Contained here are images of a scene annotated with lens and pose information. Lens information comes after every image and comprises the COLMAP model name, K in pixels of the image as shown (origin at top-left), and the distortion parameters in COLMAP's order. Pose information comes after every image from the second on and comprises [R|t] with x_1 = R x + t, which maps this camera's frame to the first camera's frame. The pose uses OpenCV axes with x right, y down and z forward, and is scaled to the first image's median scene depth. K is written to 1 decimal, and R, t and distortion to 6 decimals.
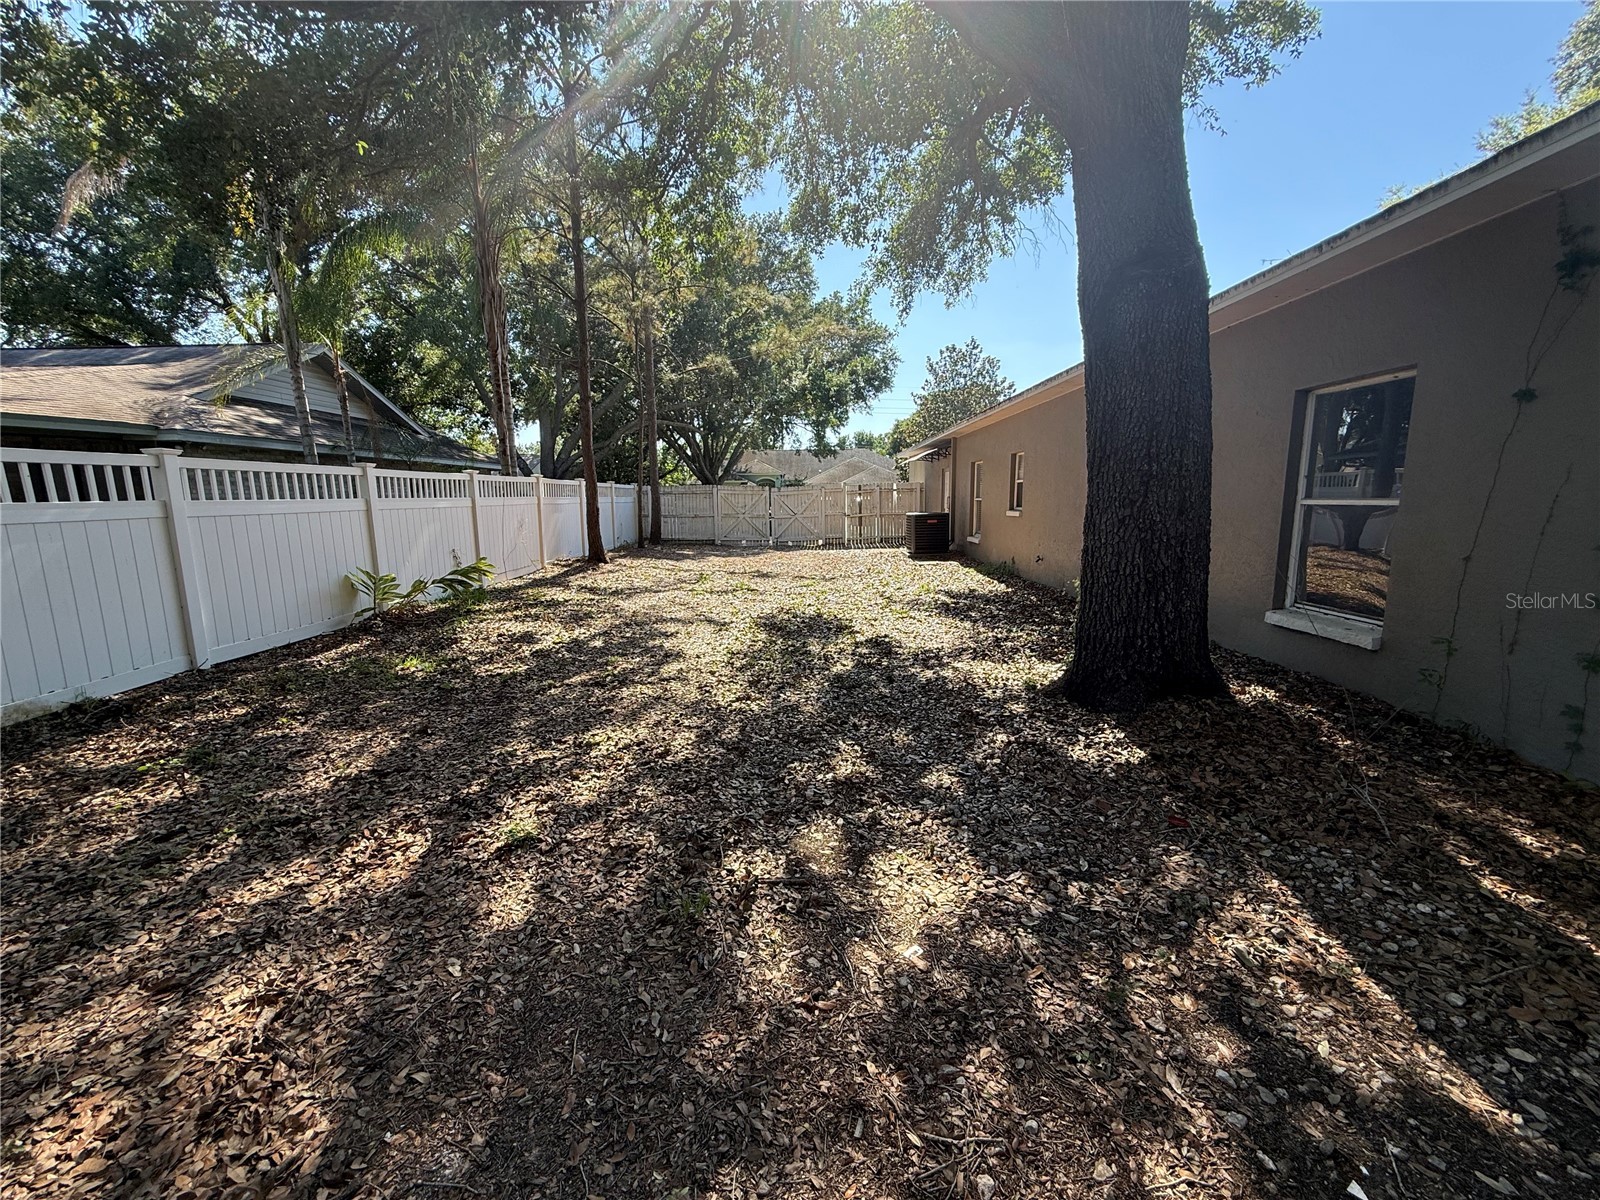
lens RADIAL K [[637.9, 0, 796.7], [0, 637.9, 601.5], [0, 0, 1]] dist [0.000335, 0.000402]
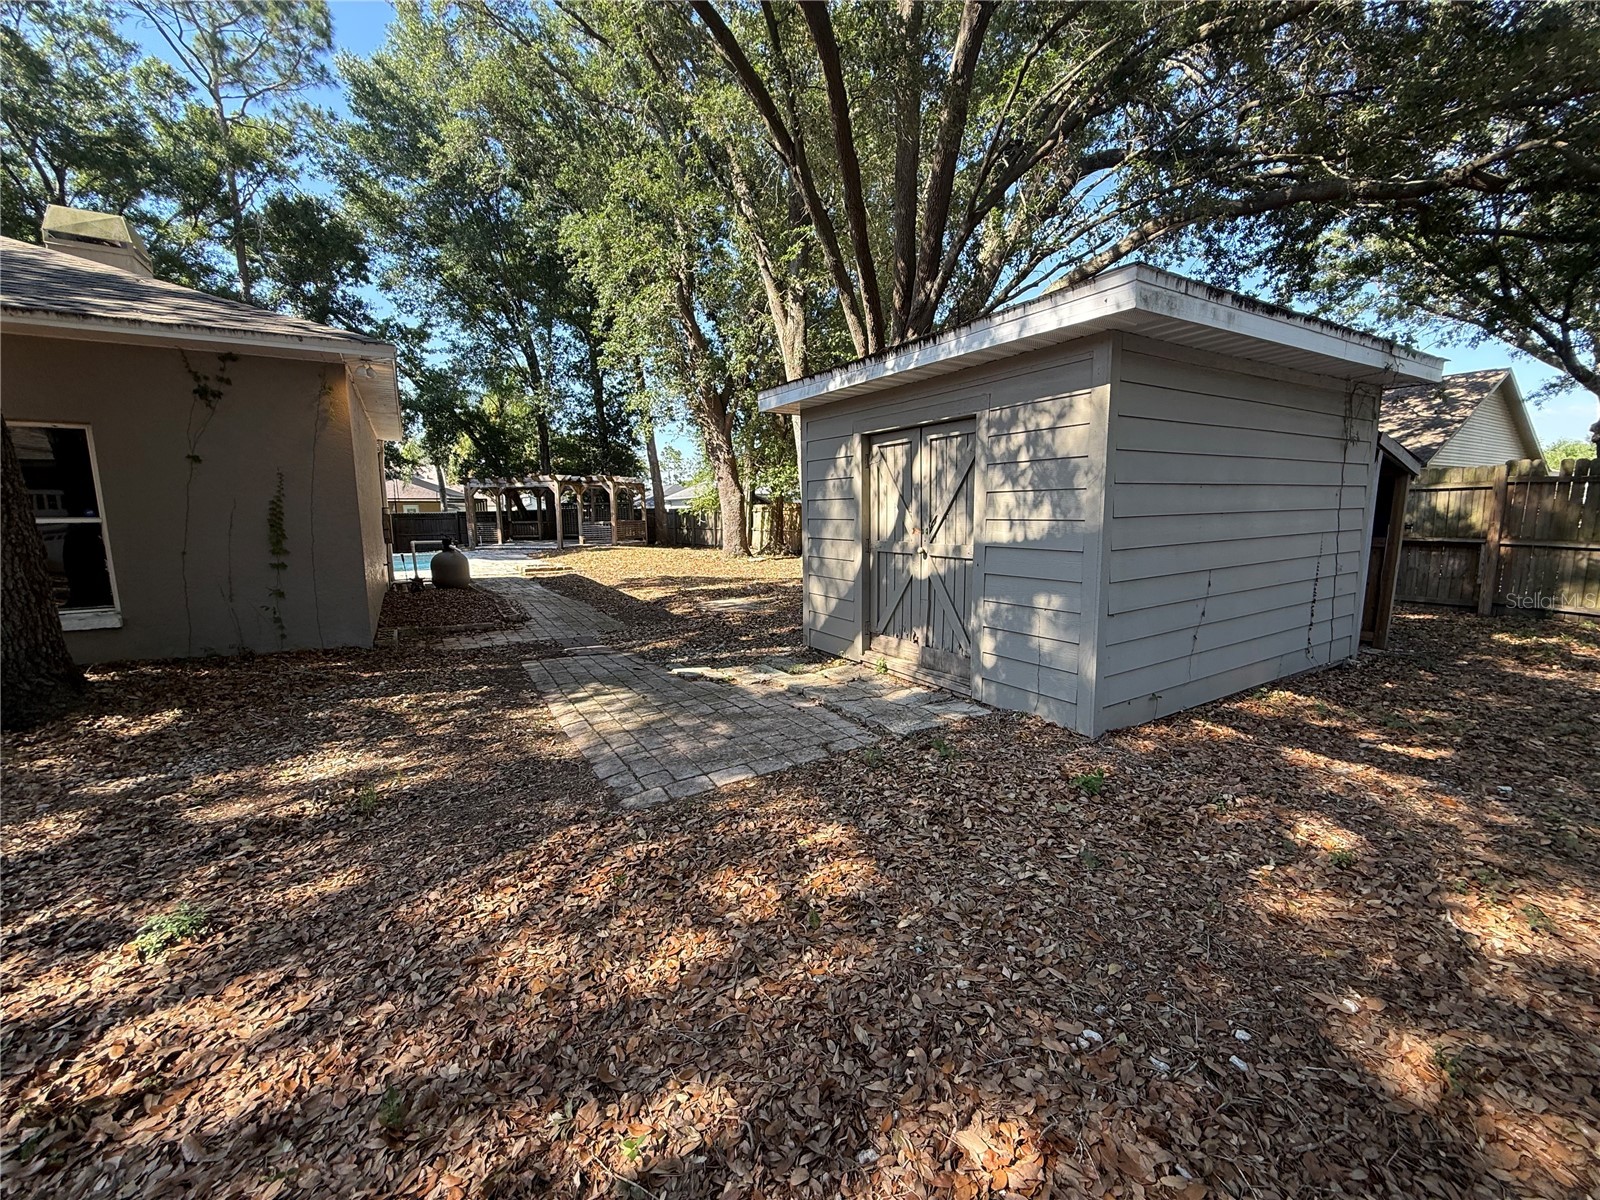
lens RADIAL K [[637.9, 0, 796.7], [0, 637.9, 601.5], [0, 0, 1]] dist [0.000335, 0.000402]
pose [[-0.529312, -0.105666, 0.841821, -1.729741], [0.149479, 0.965079, 0.215126, -0.094444], [-0.835155, 0.239704, -0.495033, 0.771238]]
